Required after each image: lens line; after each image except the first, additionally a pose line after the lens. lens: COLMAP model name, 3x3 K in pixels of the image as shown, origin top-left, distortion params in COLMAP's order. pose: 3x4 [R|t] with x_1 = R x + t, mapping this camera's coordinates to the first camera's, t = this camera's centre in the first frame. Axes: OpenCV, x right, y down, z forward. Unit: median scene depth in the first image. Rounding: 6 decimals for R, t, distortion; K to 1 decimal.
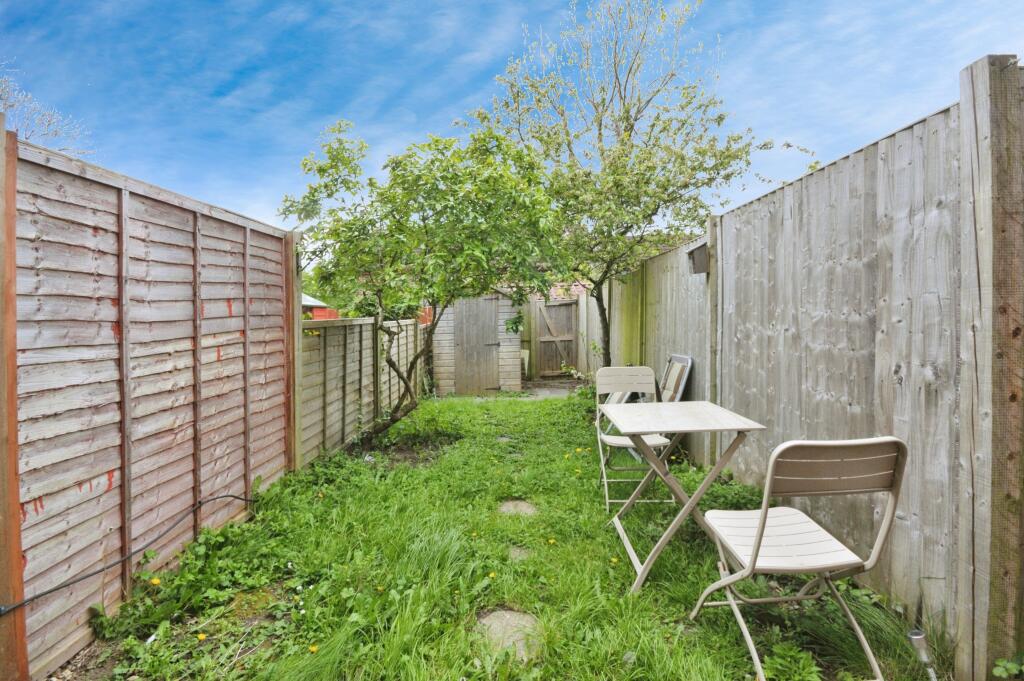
lens RADIAL K [[457.1, 0, 513.6], [0, 457.1, 318.8], [0, 0, 1]] dist [0.025523, -0.018892]
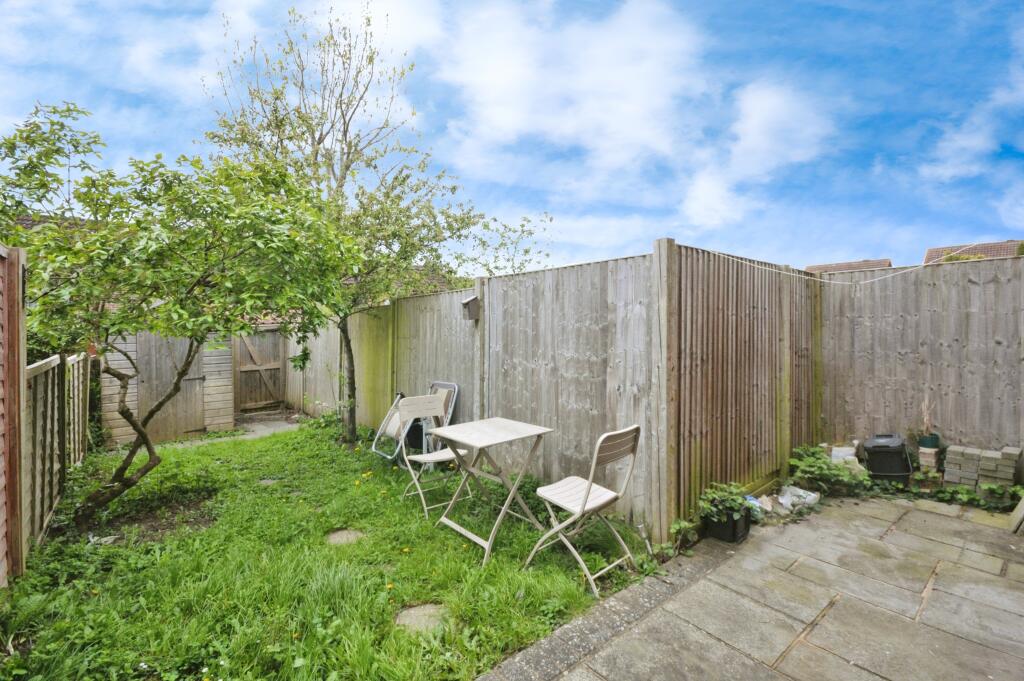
lens RADIAL K [[452.2, 0, 509.0], [0, 452.2, 336.6], [0, 0, 1]] dist [-0.004564, -0.001116]
pose [[0.764853, 0.000560, 0.644205, -0.529958], [0.001502, 0.999995, -0.002652, -0.072823], [-0.644203, 0.002996, 0.764849, -0.075689]]
